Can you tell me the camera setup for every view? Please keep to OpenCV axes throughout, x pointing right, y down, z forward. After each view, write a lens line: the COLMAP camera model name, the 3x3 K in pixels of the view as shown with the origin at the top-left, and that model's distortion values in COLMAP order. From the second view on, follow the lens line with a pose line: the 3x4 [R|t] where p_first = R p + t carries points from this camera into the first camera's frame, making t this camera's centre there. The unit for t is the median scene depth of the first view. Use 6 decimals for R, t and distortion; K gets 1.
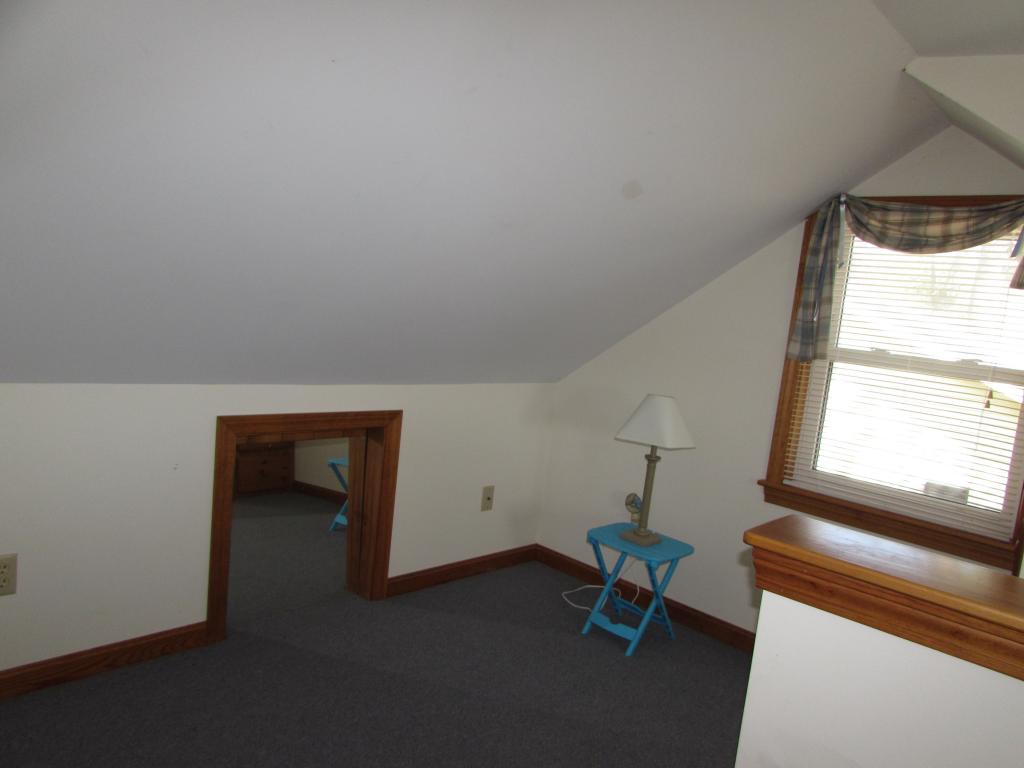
lens RADIAL K [[728.5, 0, 518.4], [0, 728.5, 380.4], [0, 0, 1]] dist [-0.037633, 0.026643]
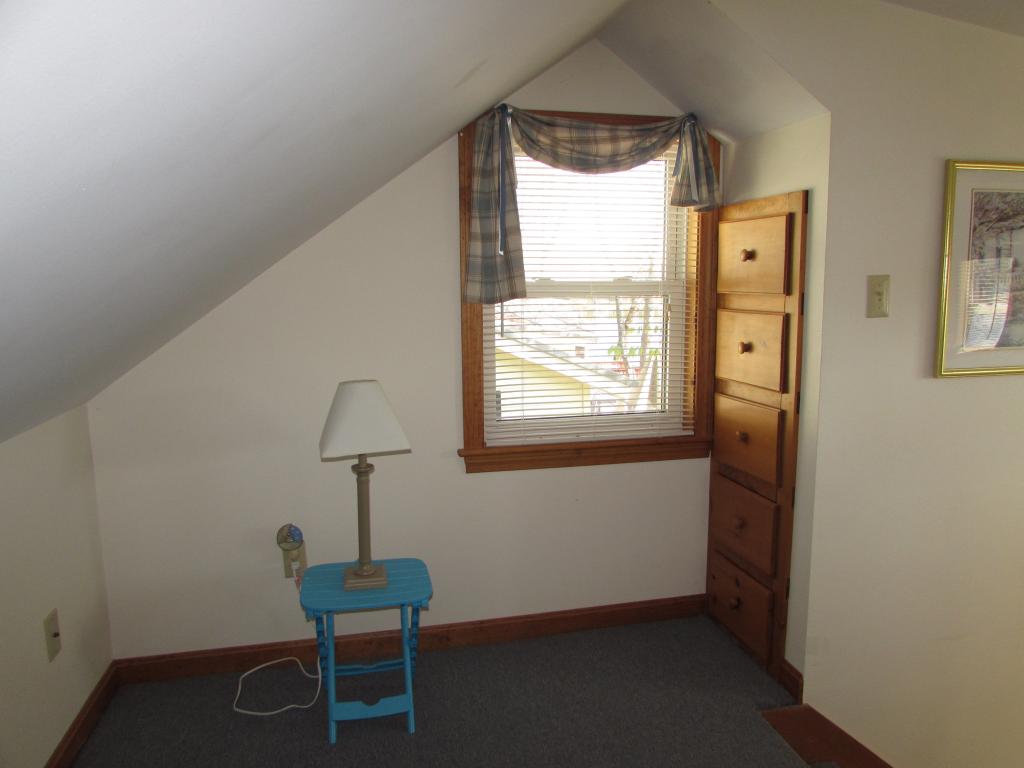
lens RADIAL K [[728.5, 0, 518.4], [0, 728.5, 380.4], [0, 0, 1]] dist [-0.037633, 0.026643]
pose [[0.543671, -0.238544, 0.804686, -0.324253], [0.155687, 0.970783, 0.182596, -0.095933], [-0.824733, 0.026007, 0.564925, 0.517504]]
